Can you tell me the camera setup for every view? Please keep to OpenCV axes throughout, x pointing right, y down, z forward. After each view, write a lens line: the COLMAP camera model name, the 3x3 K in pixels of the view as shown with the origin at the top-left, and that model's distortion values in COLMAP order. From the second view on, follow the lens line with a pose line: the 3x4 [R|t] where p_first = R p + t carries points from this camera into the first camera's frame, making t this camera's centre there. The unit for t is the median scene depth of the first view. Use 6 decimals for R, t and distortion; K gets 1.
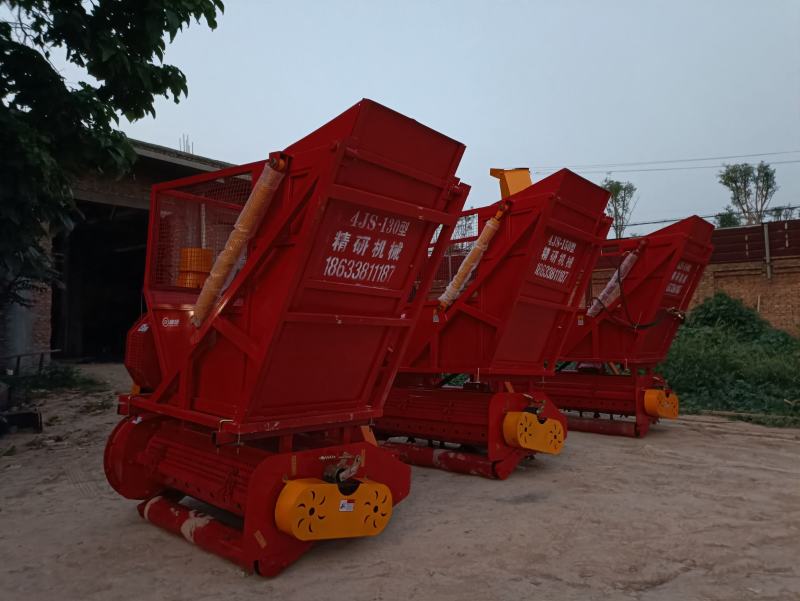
lens RADIAL K [[590.3, 0, 400.0], [0, 590.3, 300.5], [0, 0, 1]] dist [0.052318, -0.039835]
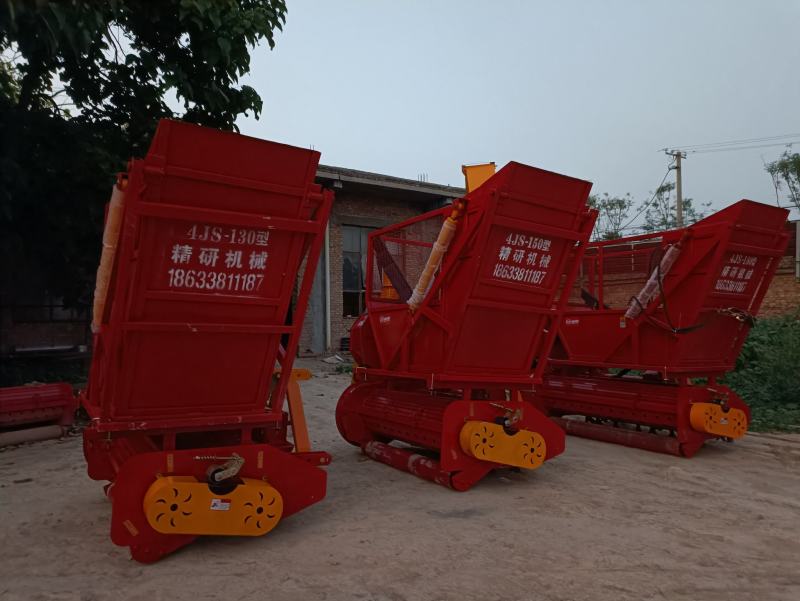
lens RADIAL K [[589.4, 0, 400.0], [0, 589.4, 300.5], [0, 0, 1]] dist [0.056004, -0.042196]
pose [[0.957747, -0.005069, -0.287568, 0.463606], [0.007867, 0.999932, 0.008576, -0.018952], [0.287506, -0.010476, 0.957722, 0.079028]]
